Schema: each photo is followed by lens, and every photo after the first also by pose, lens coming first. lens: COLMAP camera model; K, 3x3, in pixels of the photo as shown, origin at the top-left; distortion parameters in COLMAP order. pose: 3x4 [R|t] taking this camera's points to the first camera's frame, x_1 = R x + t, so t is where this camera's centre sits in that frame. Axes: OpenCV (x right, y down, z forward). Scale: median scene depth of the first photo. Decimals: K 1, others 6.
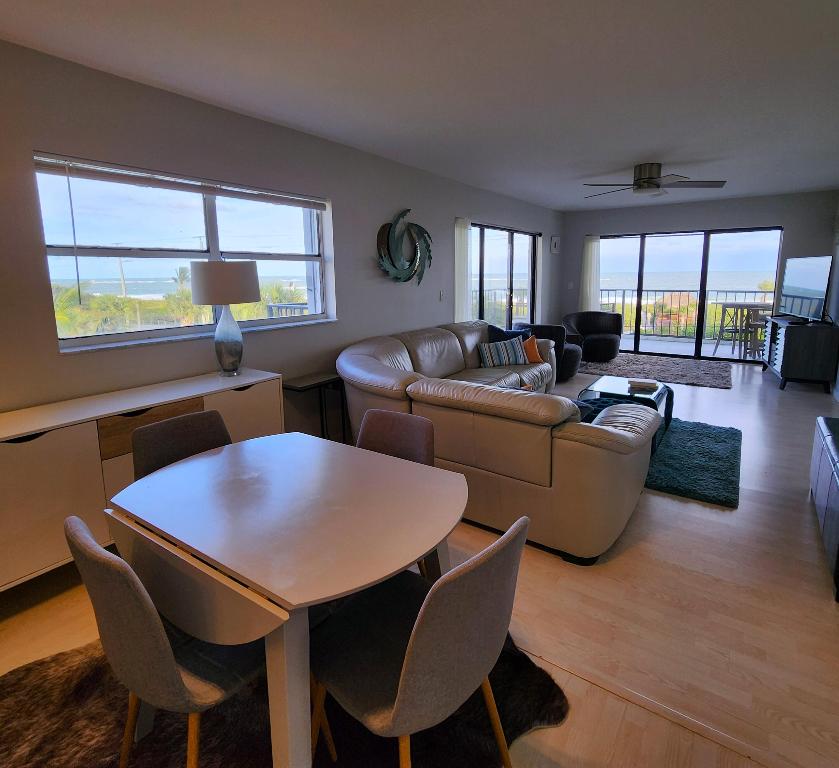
lens RADIAL K [[466.2, 0, 420.1], [0, 466.2, 341.7], [0, 0, 1]] dist [0.000406, 0.016824]
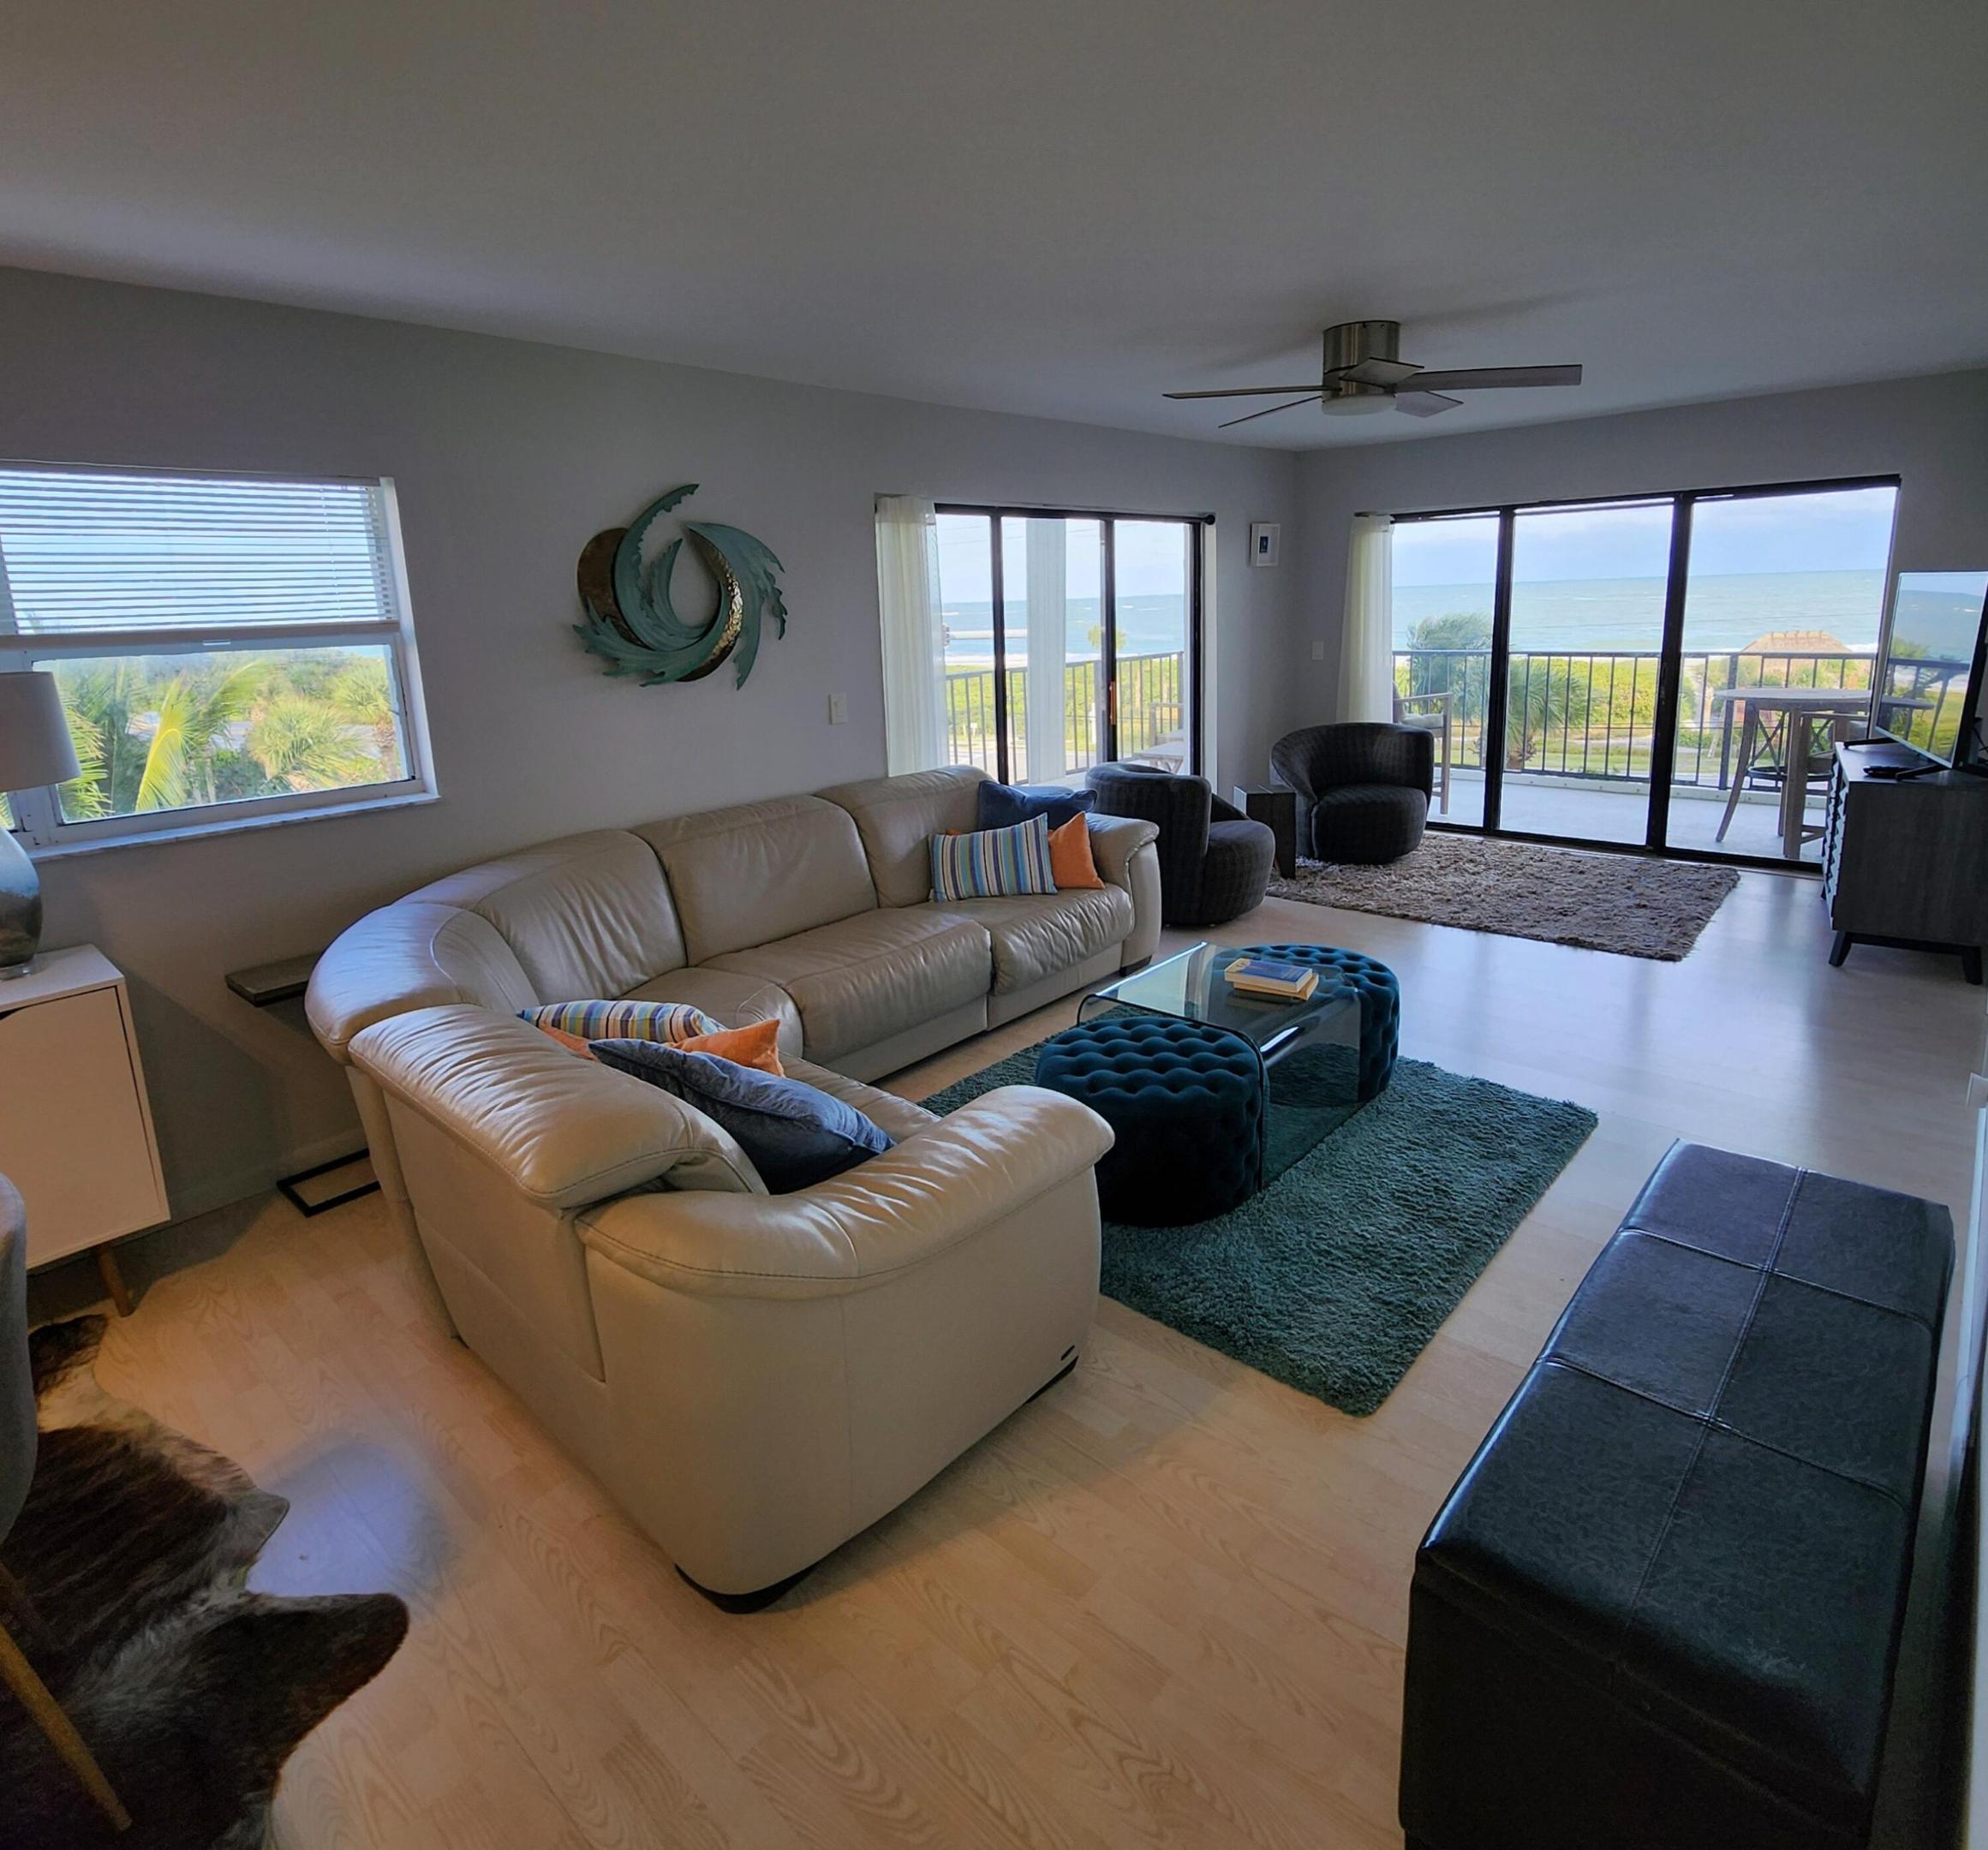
lens RADIAL K [[1103.1, 0, 992.0], [0, 1103.1, 813.0], [0, 0, 1]] dist [-0.000194, 0.000244]
pose [[0.989690, 0.001615, -0.143217, 0.295349], [0.005711, 0.998696, 0.050730, -0.057219], [0.143112, -0.051025, 0.988390, 0.128777]]
